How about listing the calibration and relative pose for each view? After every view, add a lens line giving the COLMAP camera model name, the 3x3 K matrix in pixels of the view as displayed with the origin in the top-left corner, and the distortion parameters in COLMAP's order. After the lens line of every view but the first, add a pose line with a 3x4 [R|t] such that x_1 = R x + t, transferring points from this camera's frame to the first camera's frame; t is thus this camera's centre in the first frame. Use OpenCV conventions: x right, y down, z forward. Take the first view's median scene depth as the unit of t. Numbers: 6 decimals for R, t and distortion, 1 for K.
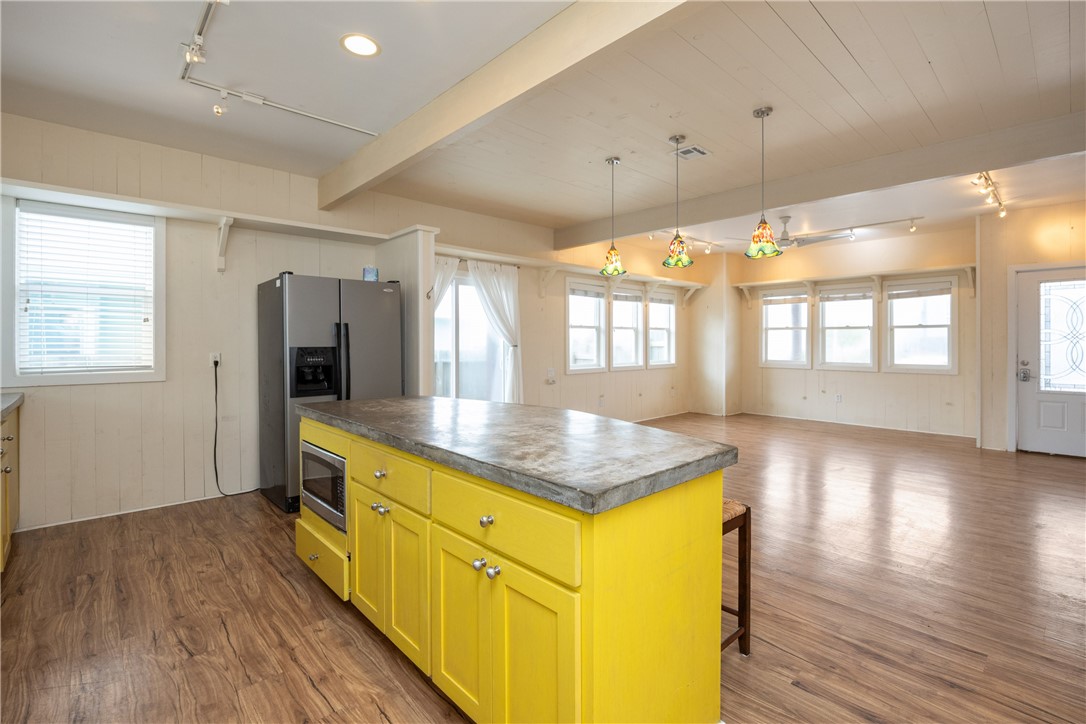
lens RADIAL K [[495.1, 0, 546.1], [0, 495.1, 343.6], [0, 0, 1]] dist [-0.005050, -0.000362]
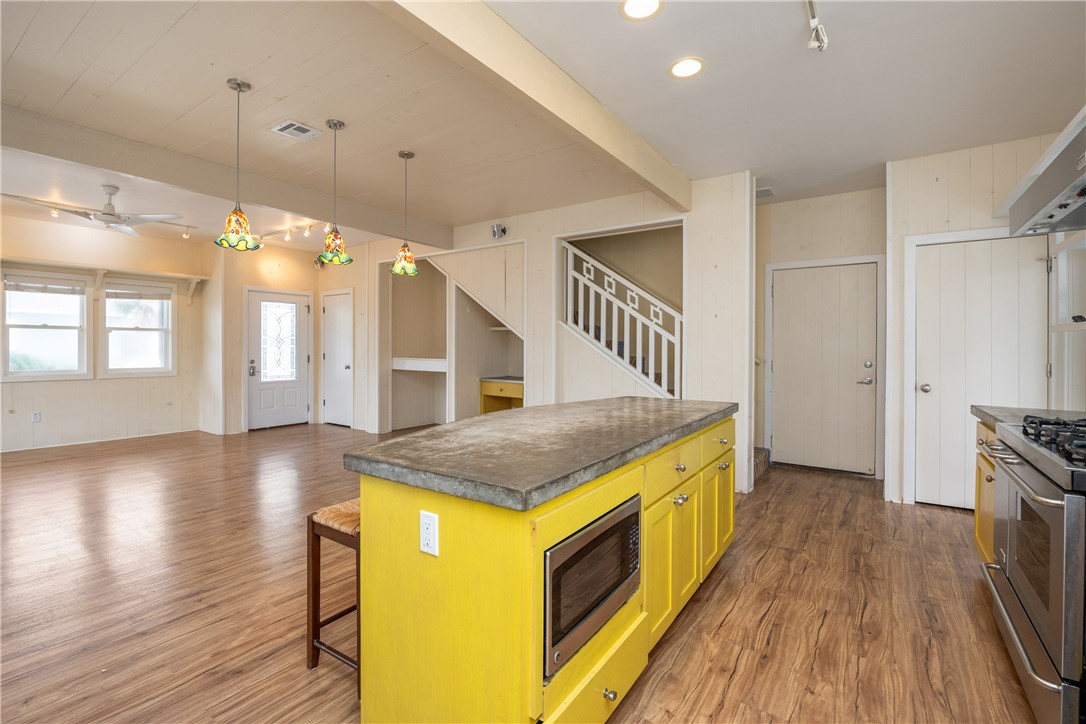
lens RADIAL K [[495.1, 0, 543.0], [0, 495.1, 352.7], [0, 0, 1]] dist [-0.005050, -0.000362]
pose [[-0.219326, -0.012861, 0.975567, -0.464685], [0.001547, 0.999907, 0.013530, -0.000573], [-0.975650, 0.004477, -0.219285, 0.539611]]
